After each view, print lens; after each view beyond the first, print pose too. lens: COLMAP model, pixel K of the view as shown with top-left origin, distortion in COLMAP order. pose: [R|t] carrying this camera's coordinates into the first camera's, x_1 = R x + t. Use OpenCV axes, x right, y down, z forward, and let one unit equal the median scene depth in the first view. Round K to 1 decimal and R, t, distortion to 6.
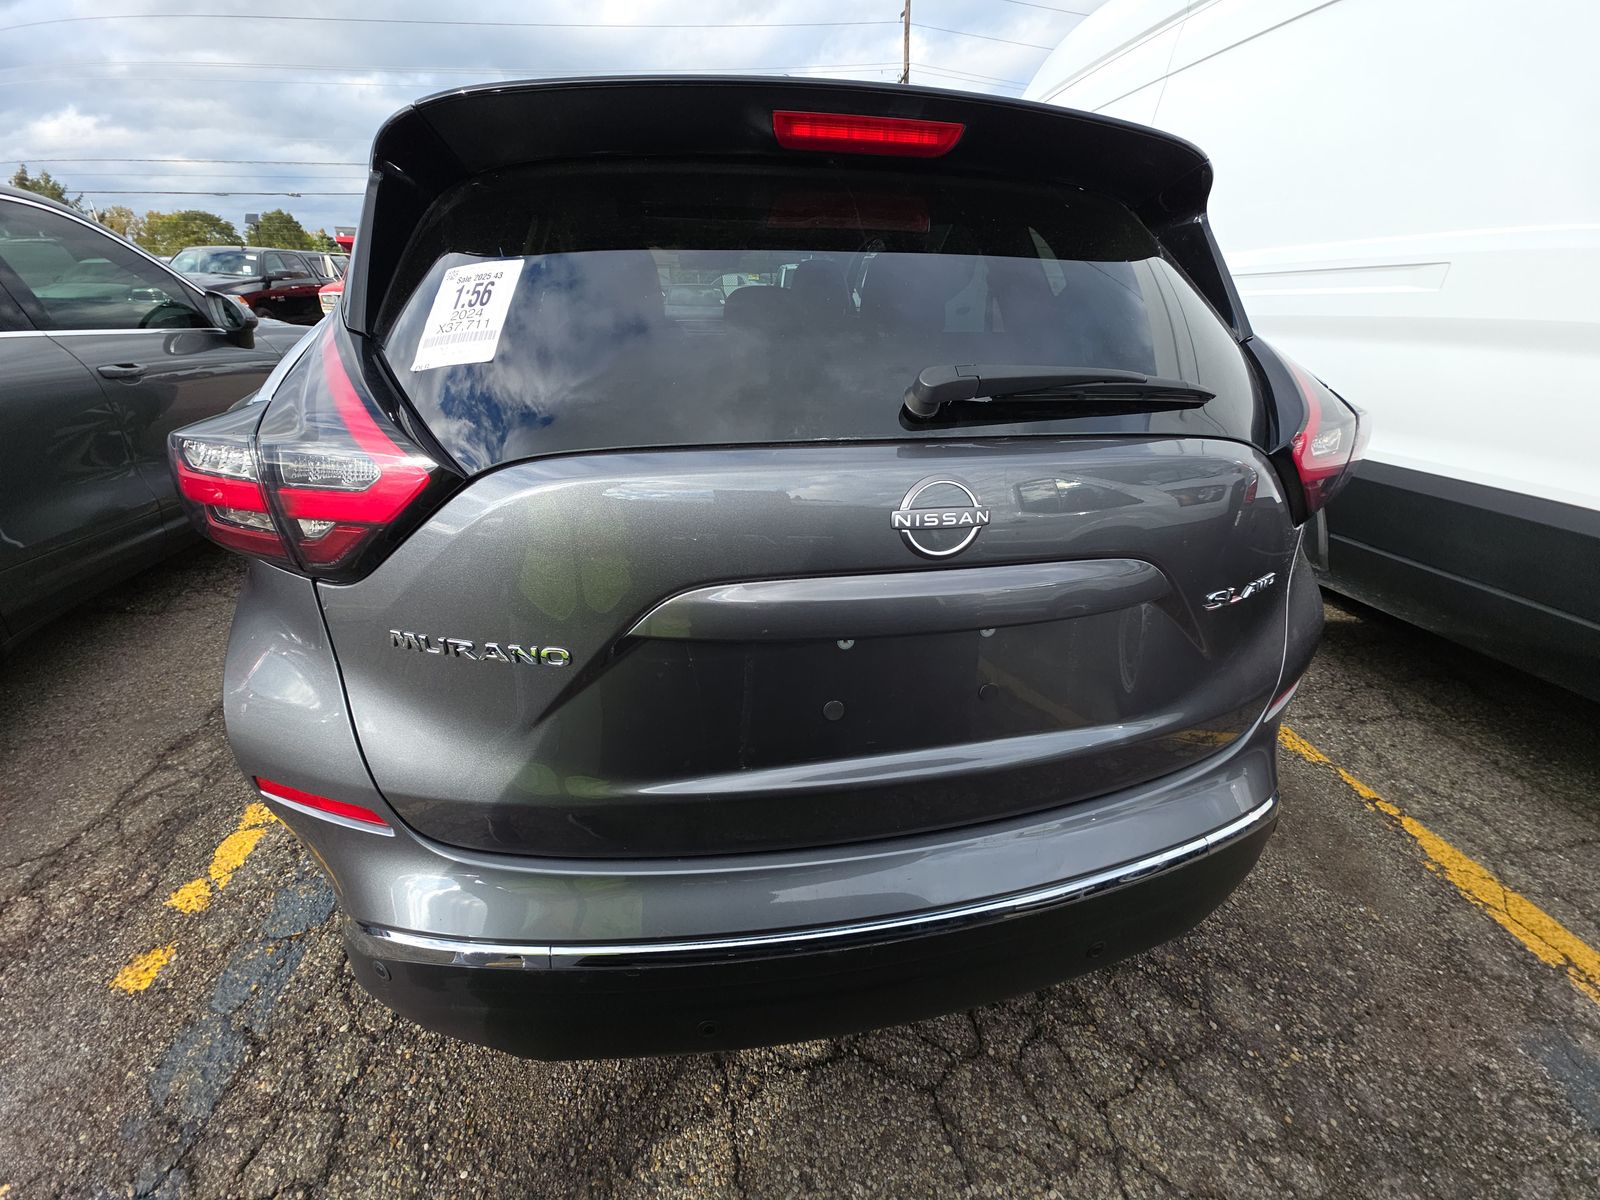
lens RADIAL K [[632.1, 0, 790.4], [0, 632.1, 615.7], [0, 0, 1]] dist [-0.009076, -0.002379]
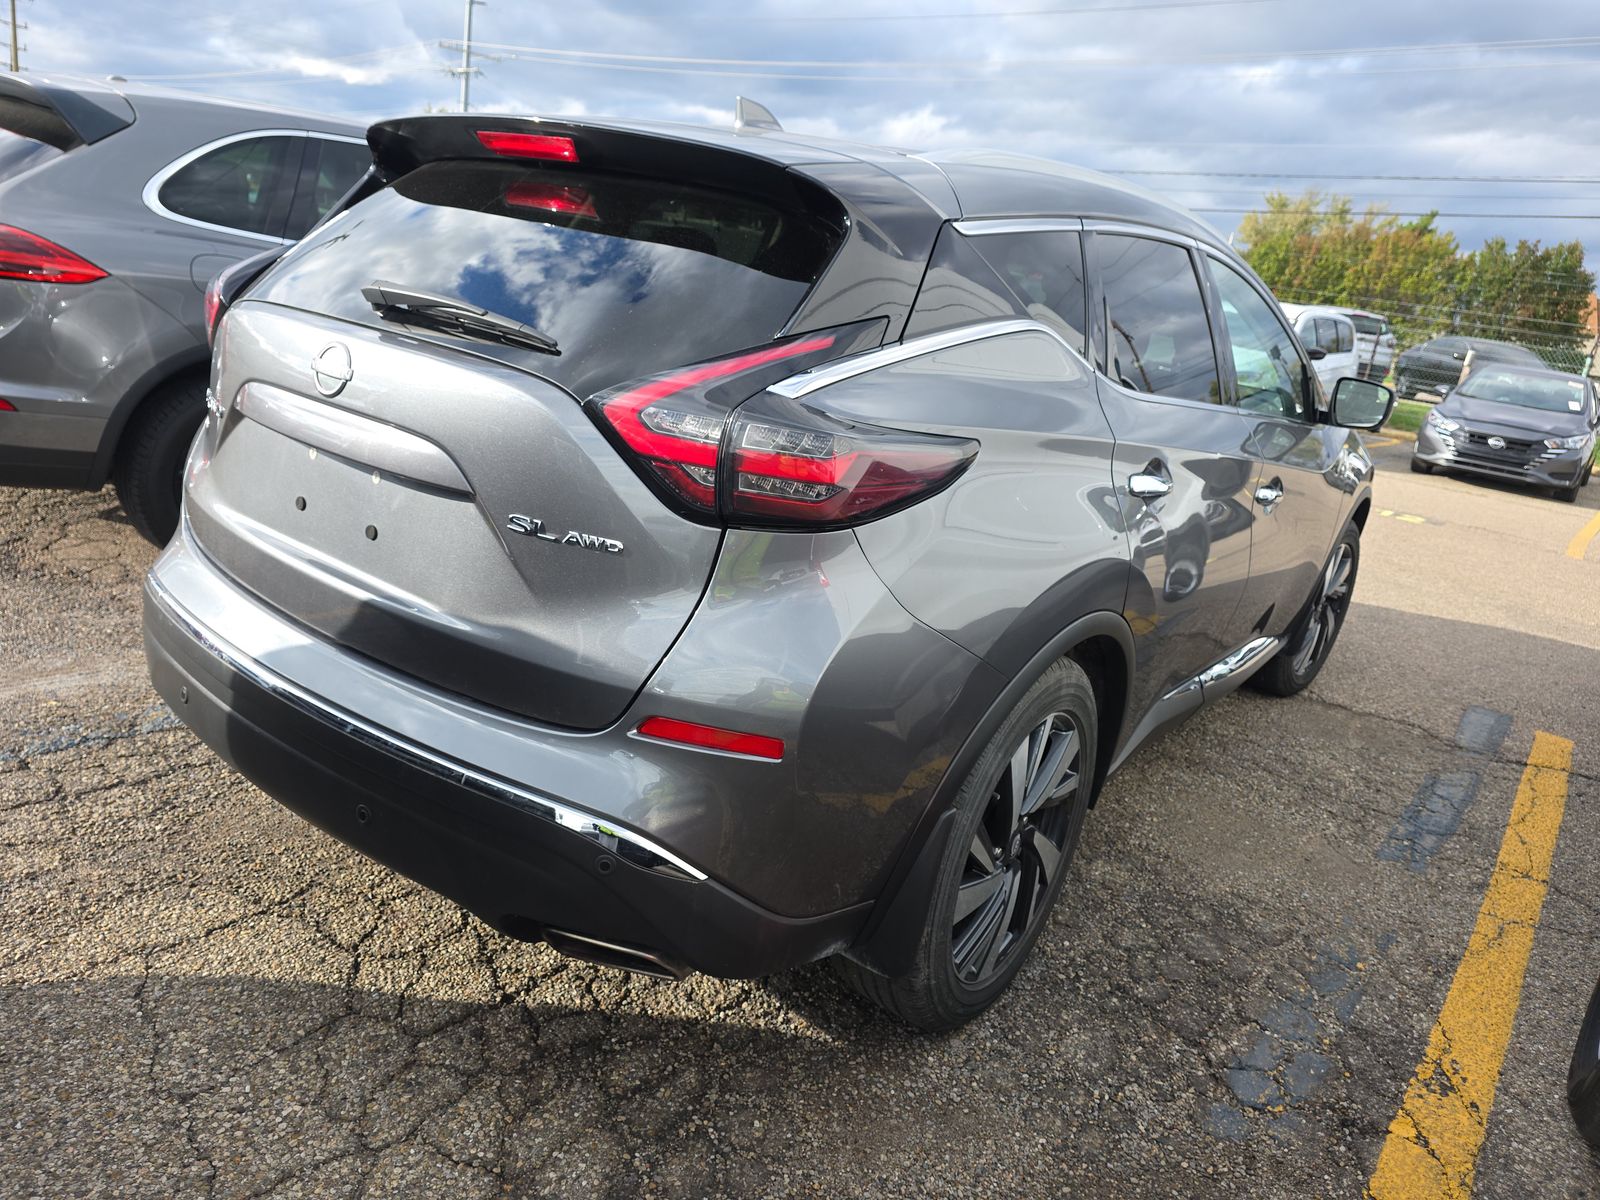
lens RADIAL K [[1079.9, 0, 804.9], [0, 1079.9, 598.0], [0, 0, 1]] dist [-0.002159, -0.003621]
pose [[0.665418, 0.279308, -0.692247, 1.551823], [-0.442619, 0.894380, -0.064600, -0.034814], [0.601088, 0.349388, 0.718764, -0.023451]]
